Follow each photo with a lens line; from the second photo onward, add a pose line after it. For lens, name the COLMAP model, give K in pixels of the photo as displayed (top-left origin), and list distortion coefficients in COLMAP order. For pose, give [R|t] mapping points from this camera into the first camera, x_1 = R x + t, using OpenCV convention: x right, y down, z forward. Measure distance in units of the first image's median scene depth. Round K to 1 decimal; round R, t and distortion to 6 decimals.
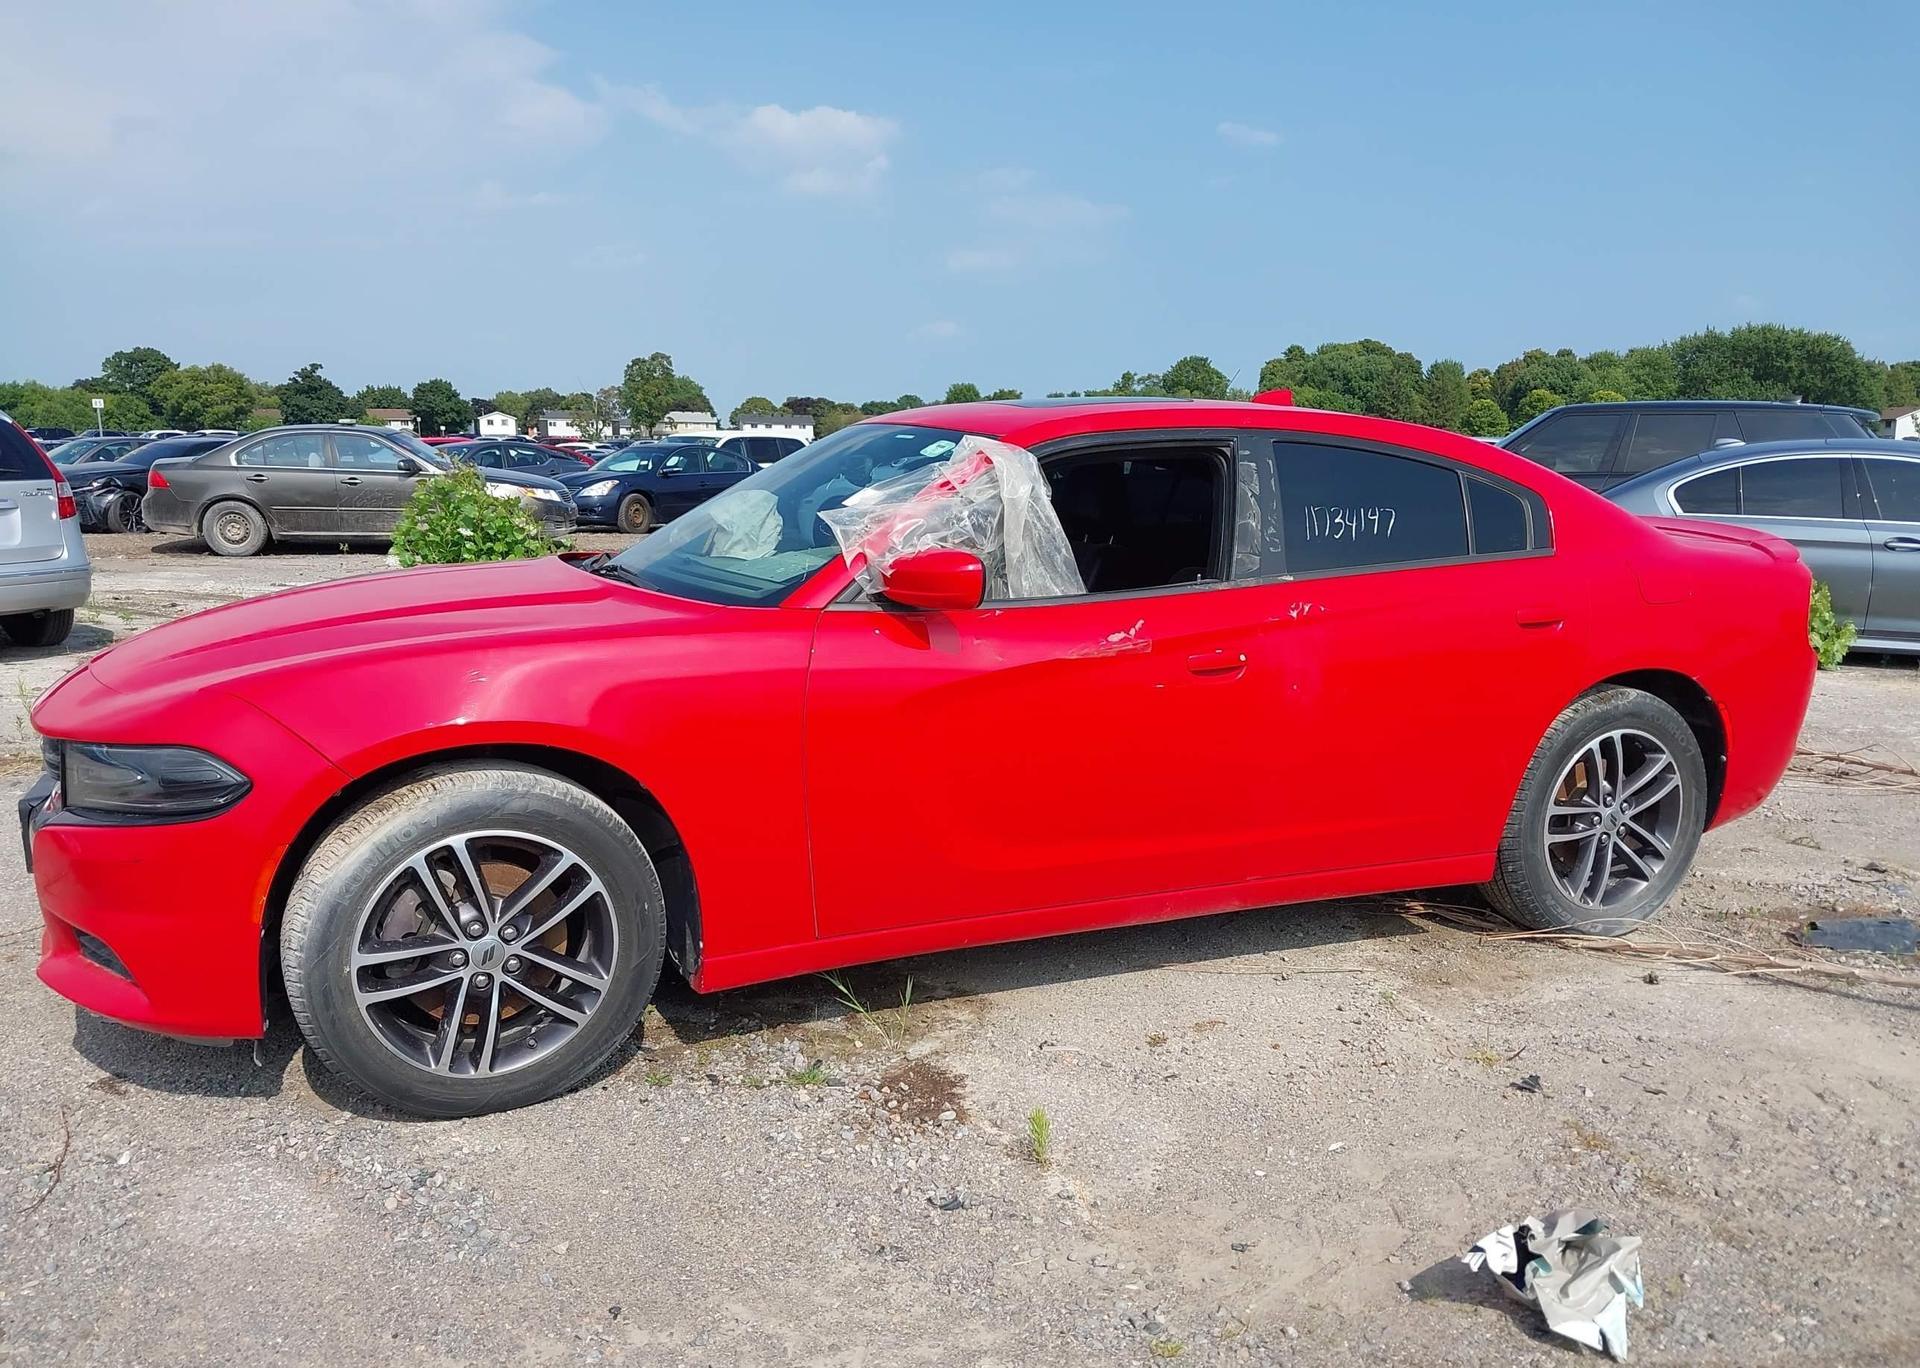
lens RADIAL K [[1554.2, 0, 972.4], [0, 1554.2, 705.0], [0, 0, 1]] dist [0.003521, -0.017926]
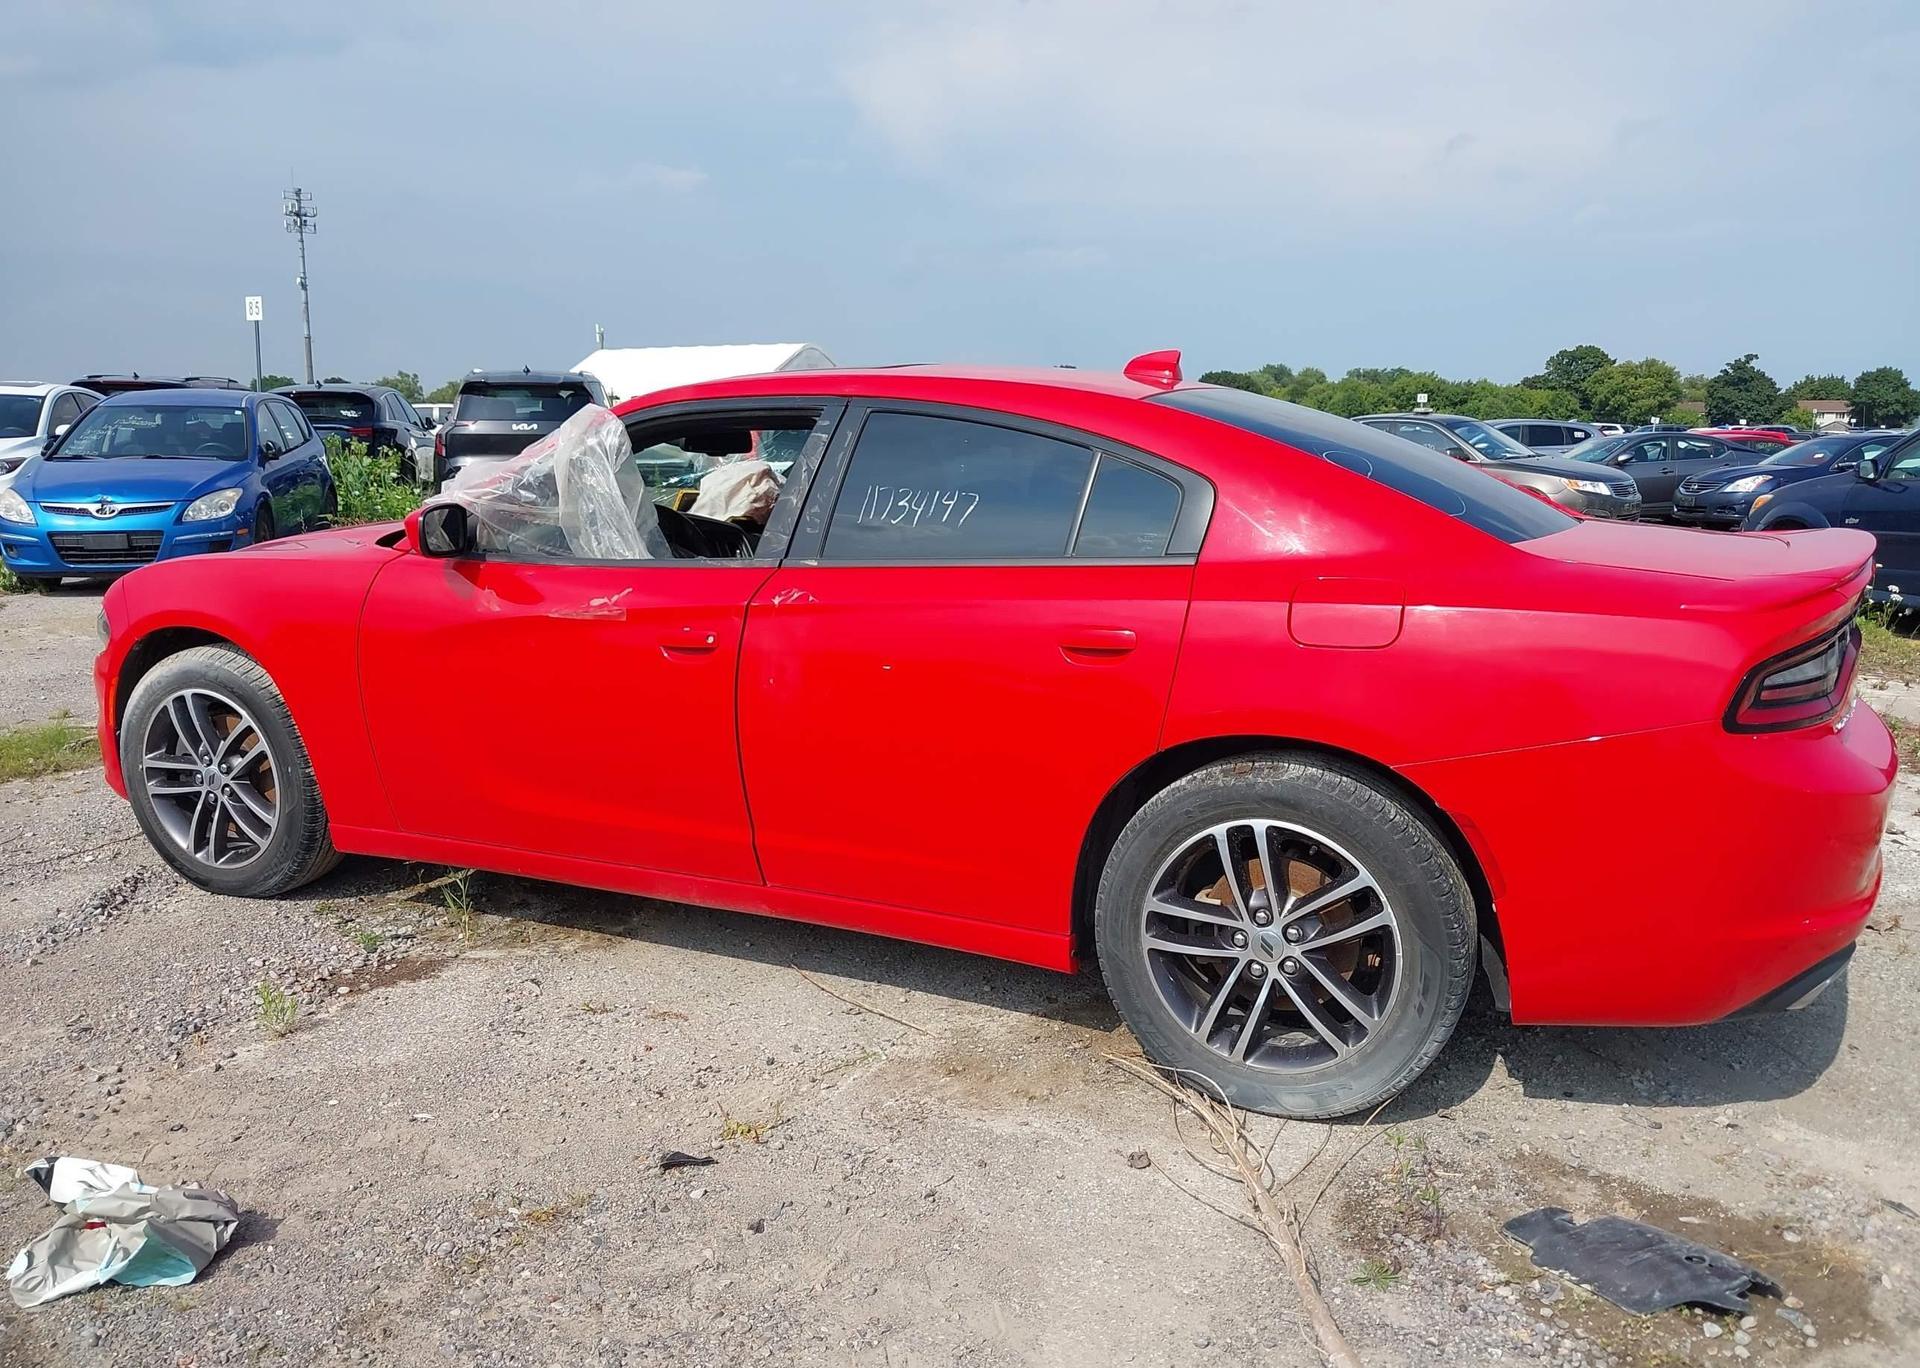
lens RADIAL K [[1554.2, 0, 949.8], [0, 1554.2, 668.9], [0, 0, 1]] dist [0.003521, -0.017926]
pose [[0.631868, 0.116367, -0.766290, 0.211520], [-0.130729, 0.990502, 0.042619, -0.015400], [0.763971, 0.073247, 0.641079, 0.107962]]
